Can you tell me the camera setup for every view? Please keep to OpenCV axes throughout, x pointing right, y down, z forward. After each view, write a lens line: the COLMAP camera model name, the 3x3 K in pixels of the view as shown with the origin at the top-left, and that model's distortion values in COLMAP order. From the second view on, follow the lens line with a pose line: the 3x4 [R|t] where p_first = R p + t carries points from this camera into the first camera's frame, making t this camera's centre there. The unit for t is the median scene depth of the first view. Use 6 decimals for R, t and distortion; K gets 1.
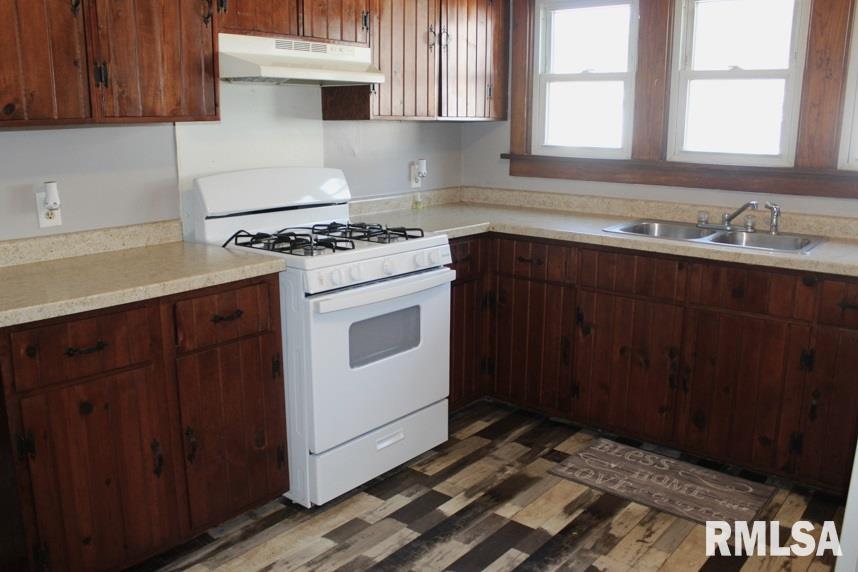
lens RADIAL K [[737.9, 0, 424.6], [0, 737.9, 287.7], [0, 0, 1]] dist [-0.151606, 0.134743]
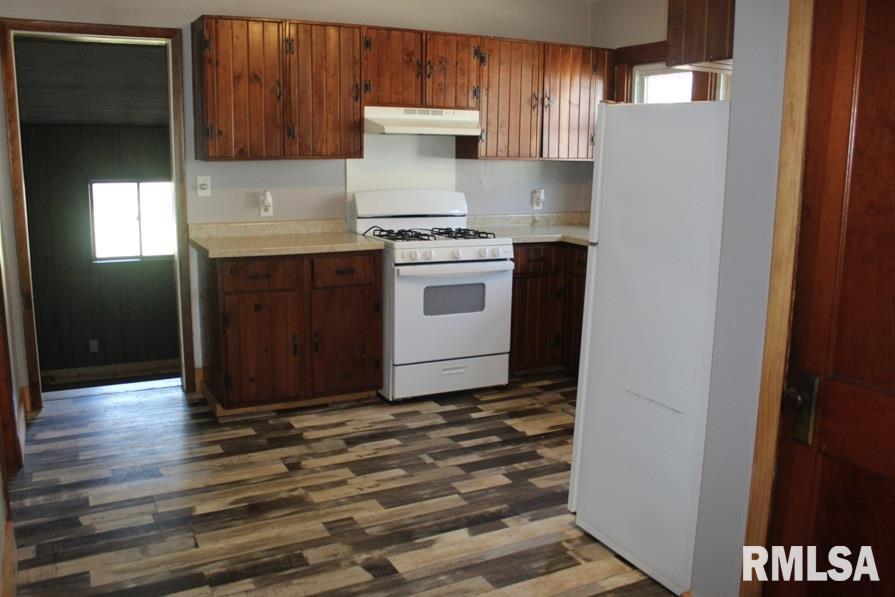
lens RADIAL K [[769.8, 0, 442.9], [0, 769.8, 300.2], [0, 0, 1]] dist [-0.151606, 0.134743]
pose [[0.920040, 0.083309, -0.382865, 0.532991], [-0.097254, 0.995111, -0.017176, 0.096066], [0.379562, 0.053038, 0.923645, -0.484969]]
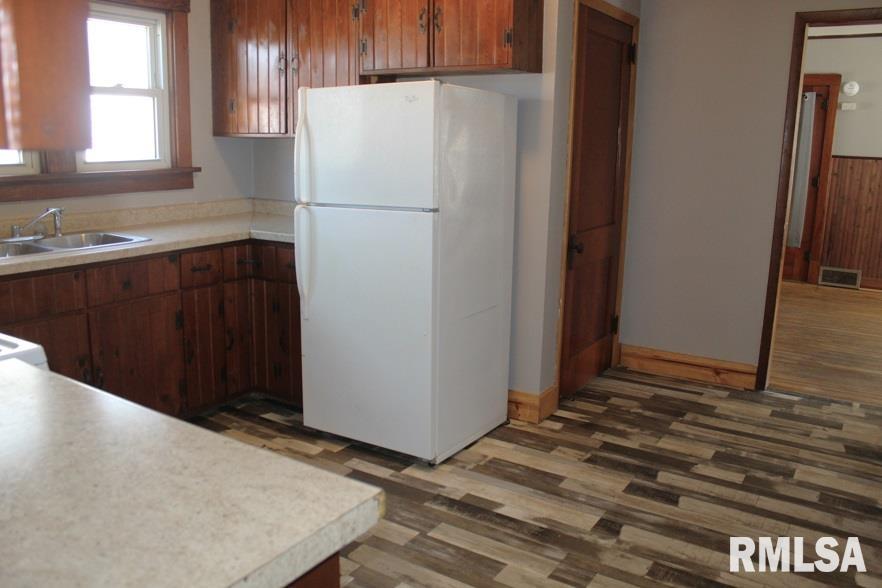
lens RADIAL K [[739.2, 0, 436.4], [0, 739.2, 296.8], [0, 0, 1]] dist [-0.151210, 0.124099]
pose [[-0.111690, -0.214970, 0.970213, -0.701475], [0.203892, 0.950593, 0.234094, -0.135514], [-0.972601, 0.223965, -0.062341, 0.582831]]
